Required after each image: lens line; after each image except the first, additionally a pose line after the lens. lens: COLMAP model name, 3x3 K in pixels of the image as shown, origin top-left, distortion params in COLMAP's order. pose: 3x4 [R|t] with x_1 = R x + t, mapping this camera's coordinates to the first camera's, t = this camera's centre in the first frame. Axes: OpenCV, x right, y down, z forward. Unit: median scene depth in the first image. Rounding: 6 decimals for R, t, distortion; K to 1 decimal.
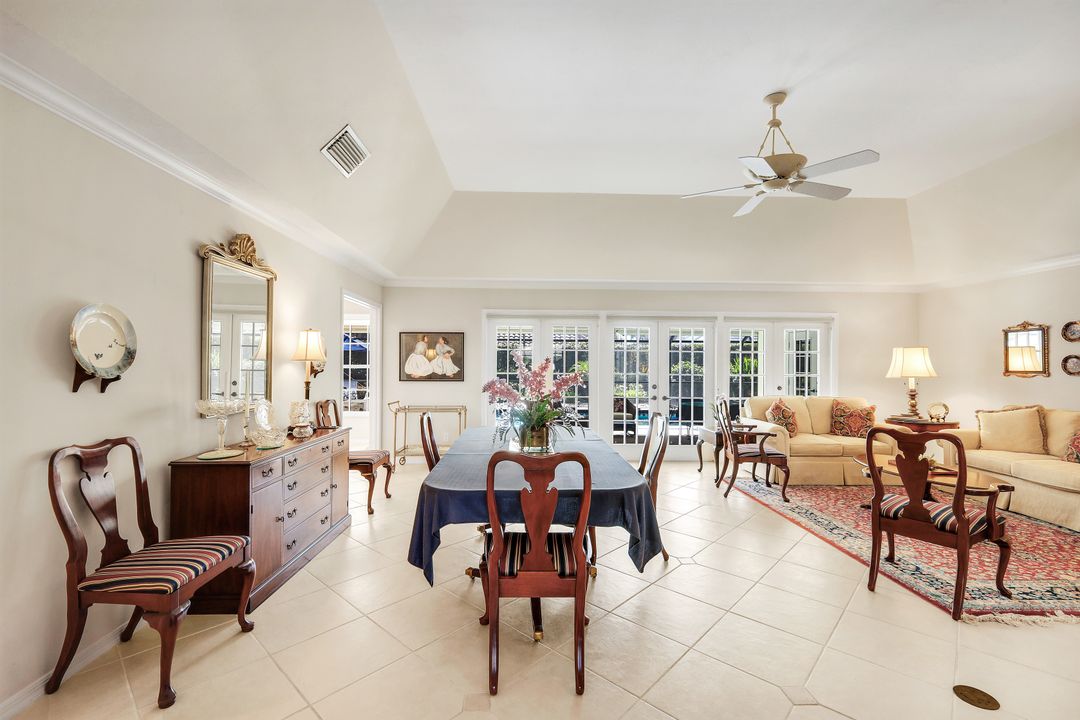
lens RADIAL K [[466.7, 0, 541.9], [0, 466.7, 352.2], [0, 0, 1]] dist [-0.000014, 0.000025]
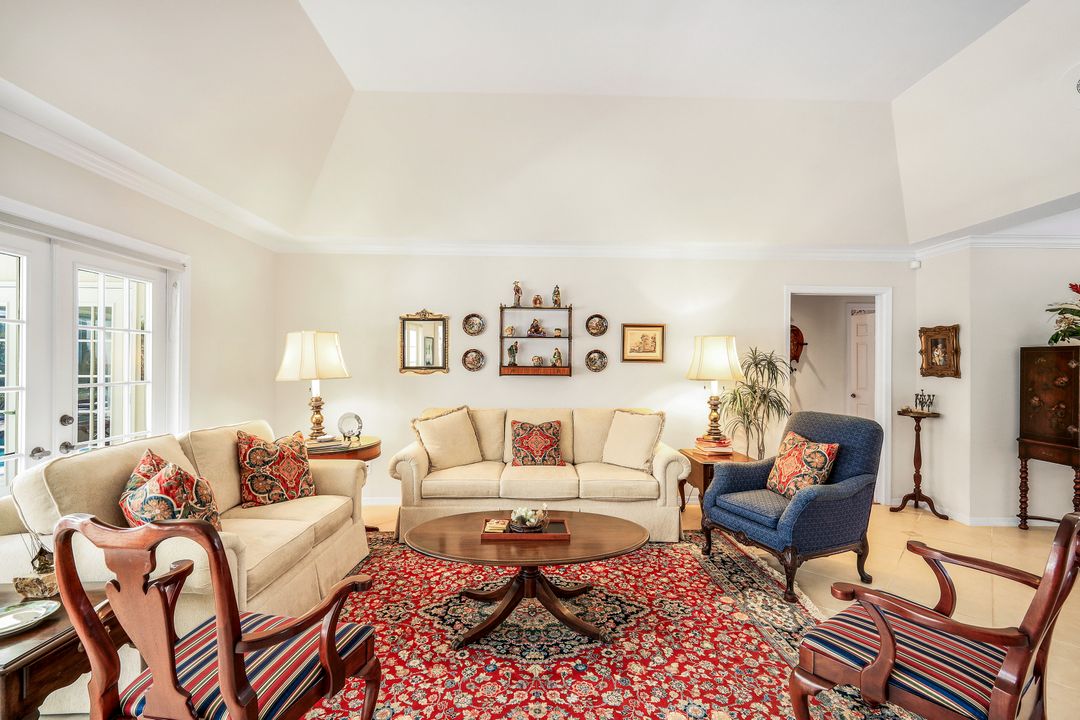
lens RADIAL K [[473.3, 0, 539.3], [0, 473.3, 363.6], [0, 0, 1]] dist [0.003232, 0.000302]
pose [[0.012390, -0.005459, 0.999908, 0.156816], [-0.027972, 0.999592, 0.005804, 0.022490], [-0.999532, -0.028042, 0.012232, 0.746207]]
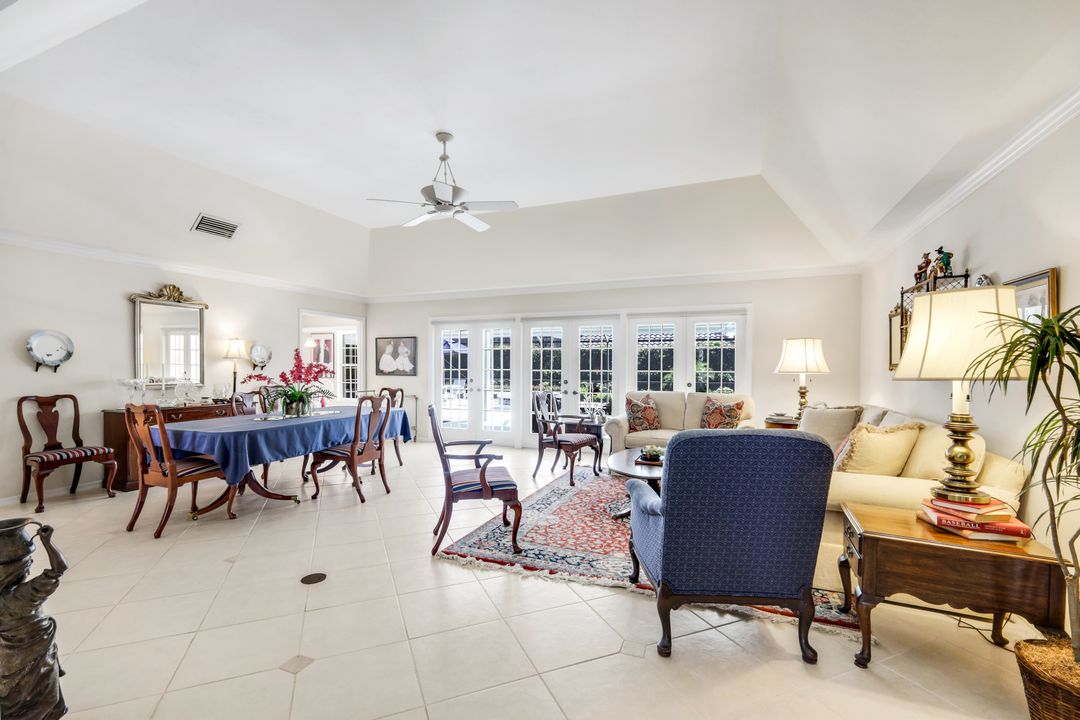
lens RADIAL K [[473.3, 0, 539.3], [0, 473.3, 363.6], [0, 0, 1]] dist [0.003232, 0.000302]
pose [[0.912010, -0.006095, -0.410122, 0.768887], [0.013664, 0.999786, 0.015527, 0.017050], [0.409940, -0.019764, 0.911899, -0.022271]]
